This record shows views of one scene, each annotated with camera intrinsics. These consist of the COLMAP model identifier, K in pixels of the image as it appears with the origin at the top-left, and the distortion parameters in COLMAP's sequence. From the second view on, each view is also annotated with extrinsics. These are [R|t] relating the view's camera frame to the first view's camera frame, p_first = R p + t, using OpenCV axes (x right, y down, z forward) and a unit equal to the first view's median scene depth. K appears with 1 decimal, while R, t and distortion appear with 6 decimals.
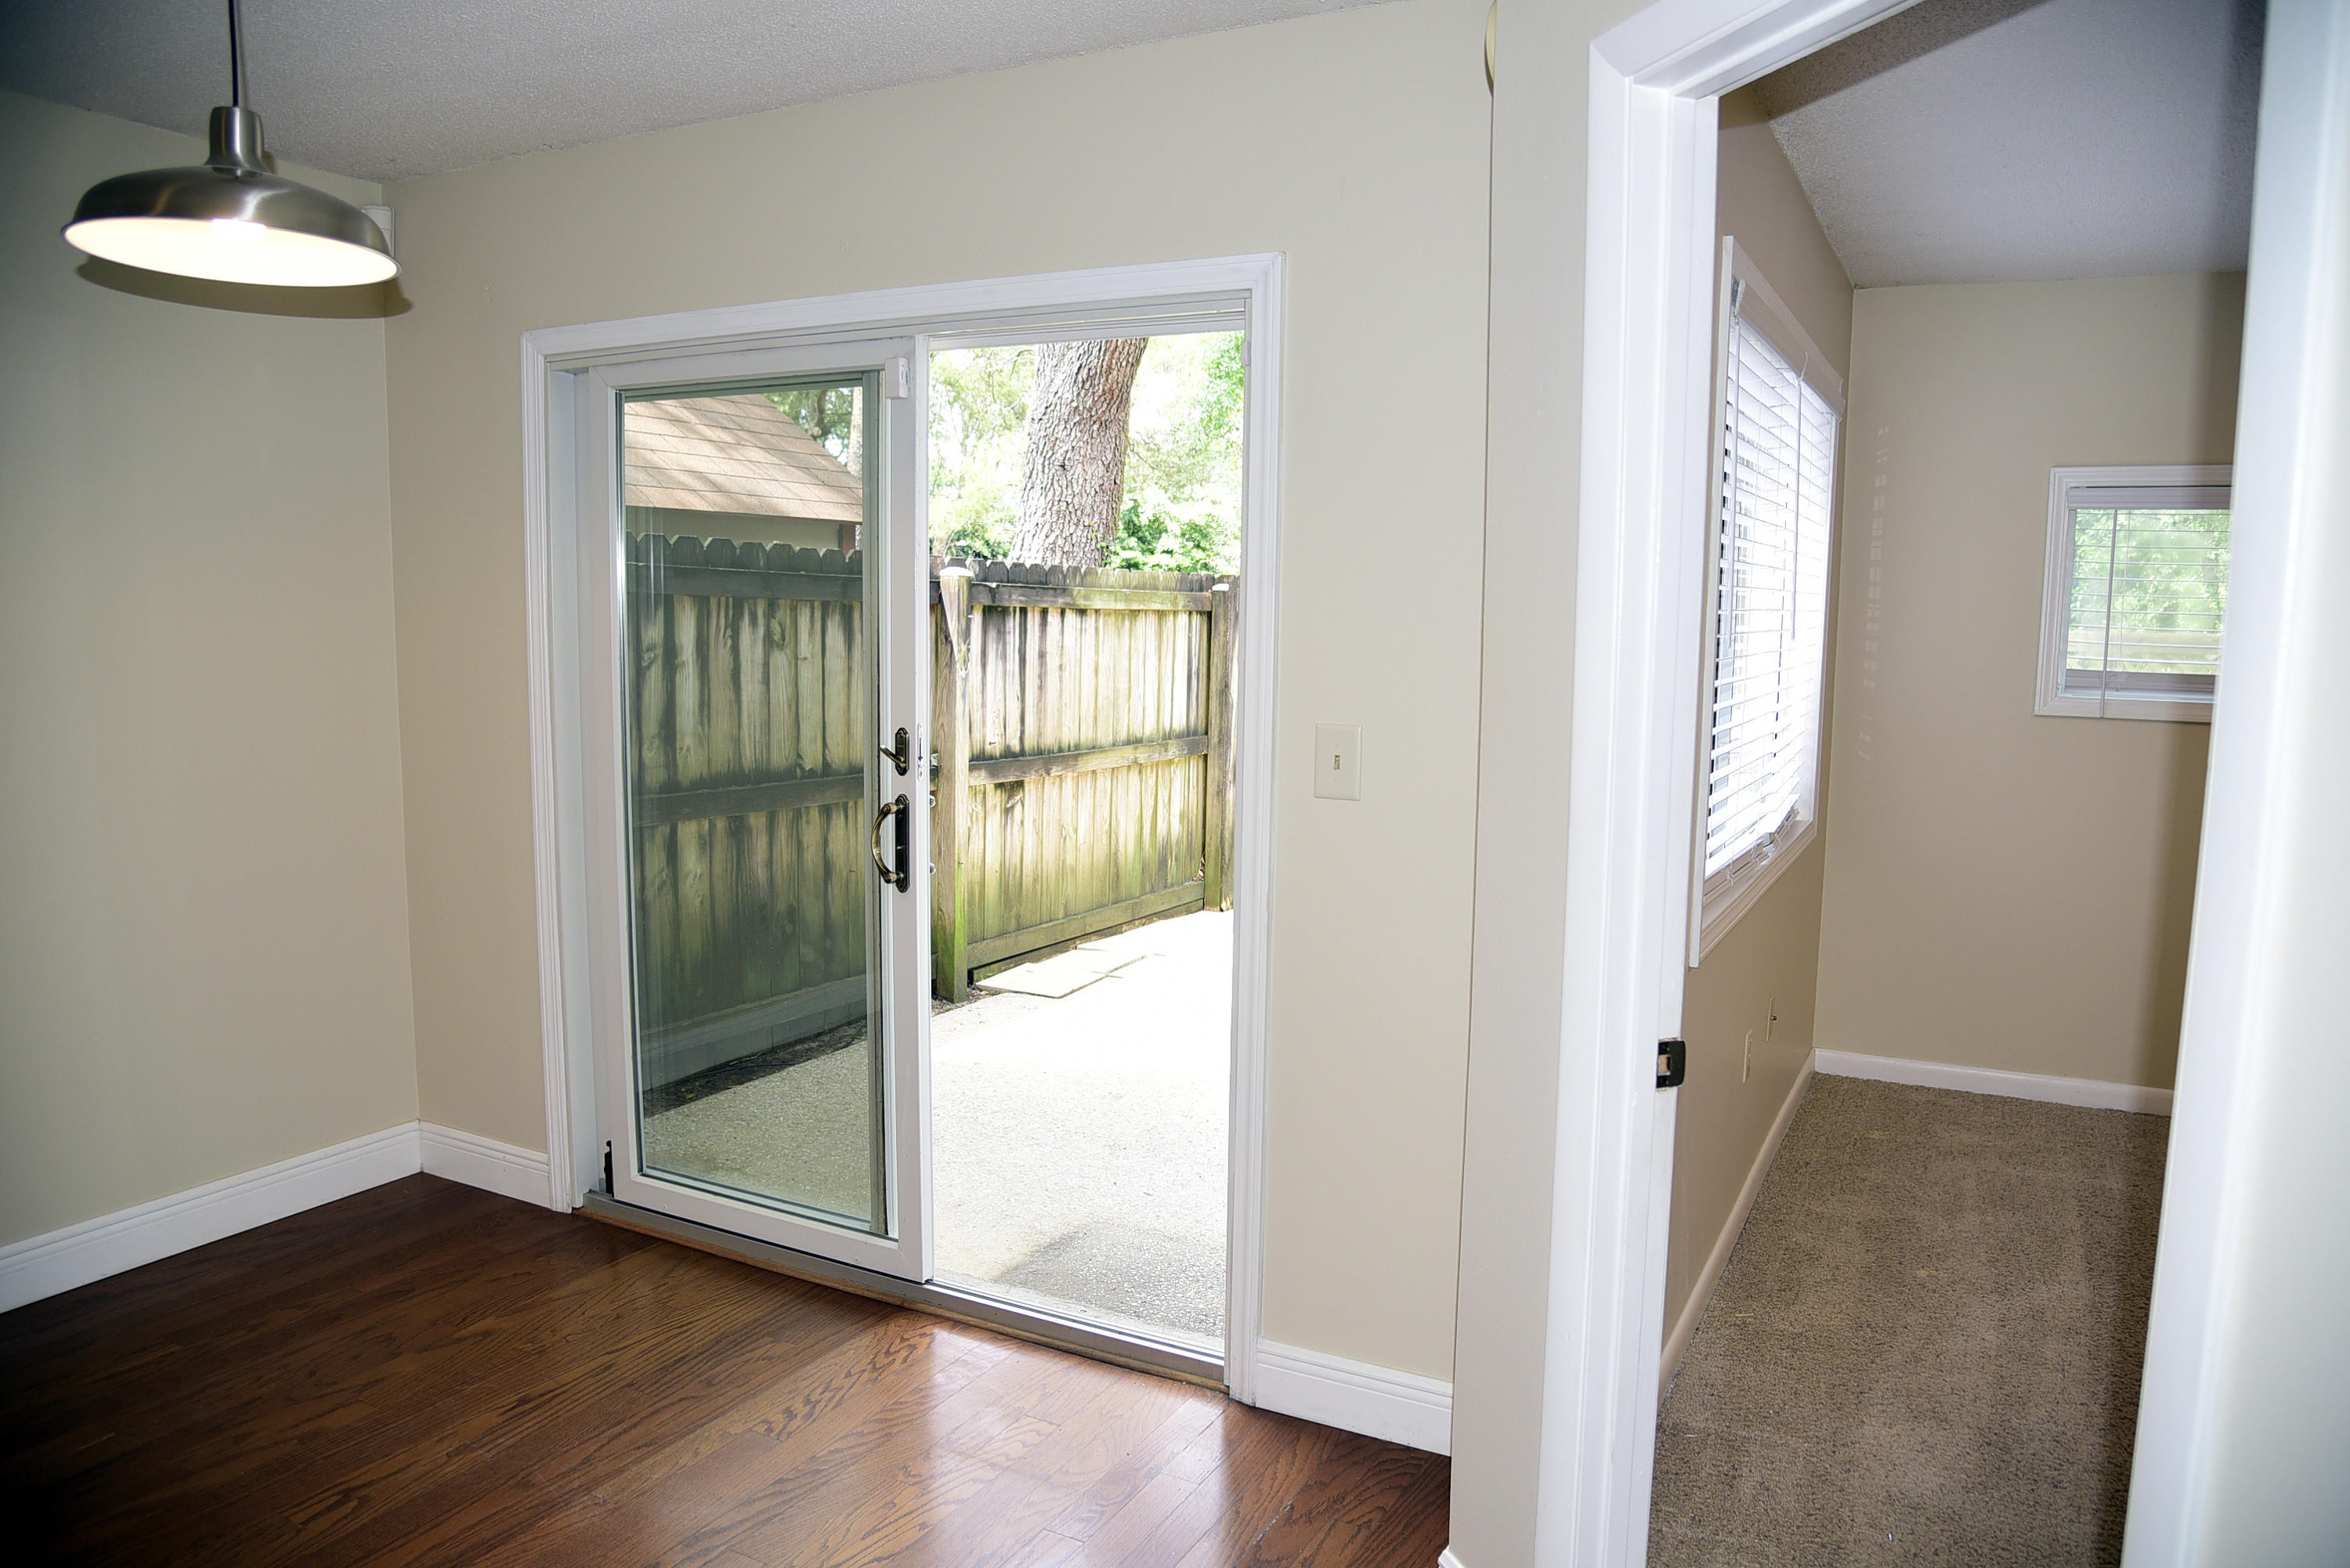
lens RADIAL K [[1593.9, 0, 1175.0], [0, 1593.9, 784.0], [0, 0, 1]] dist [-0.127905, 0.078058]
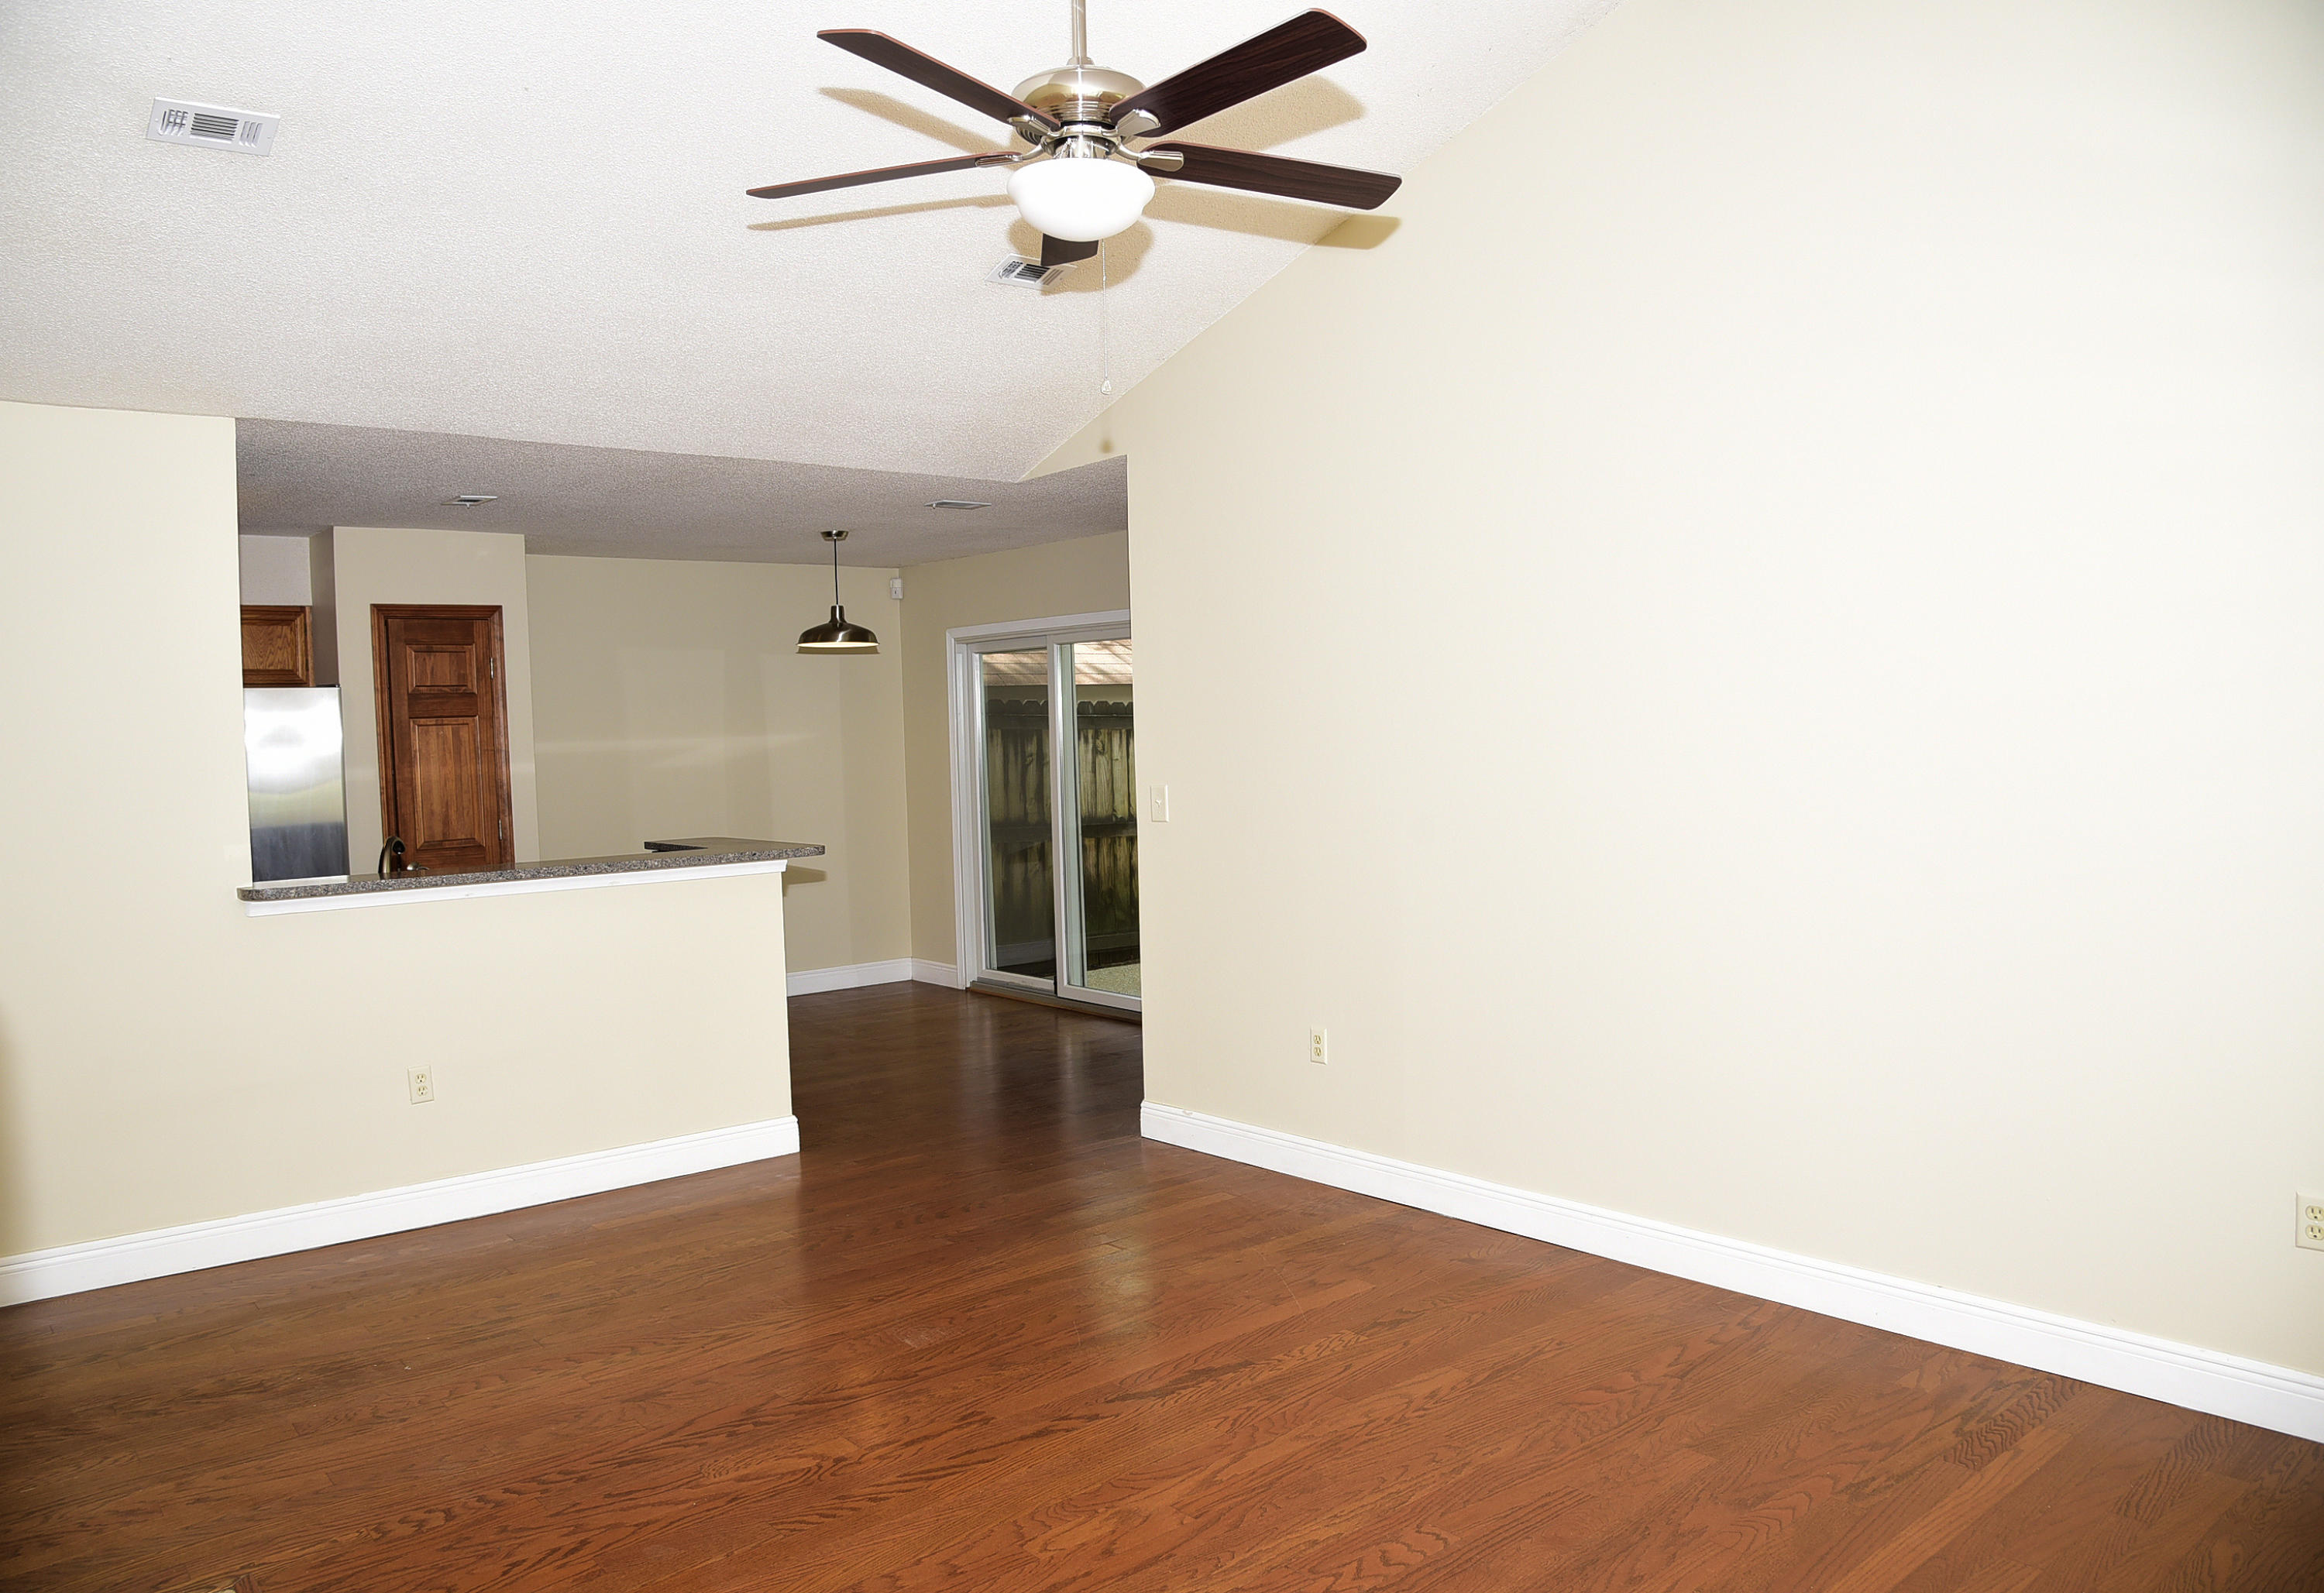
lens RADIAL K [[1727.0, 0, 1162.0], [0, 1727.0, 796.5], [0, 0, 1]] dist [-0.038431, 0.000526]
pose [[0.927414, -0.021531, -0.373416, 0.615606], [-0.004599, 0.997610, -0.068943, 0.112894], [0.374008, 0.065656, 0.925099, -0.942116]]
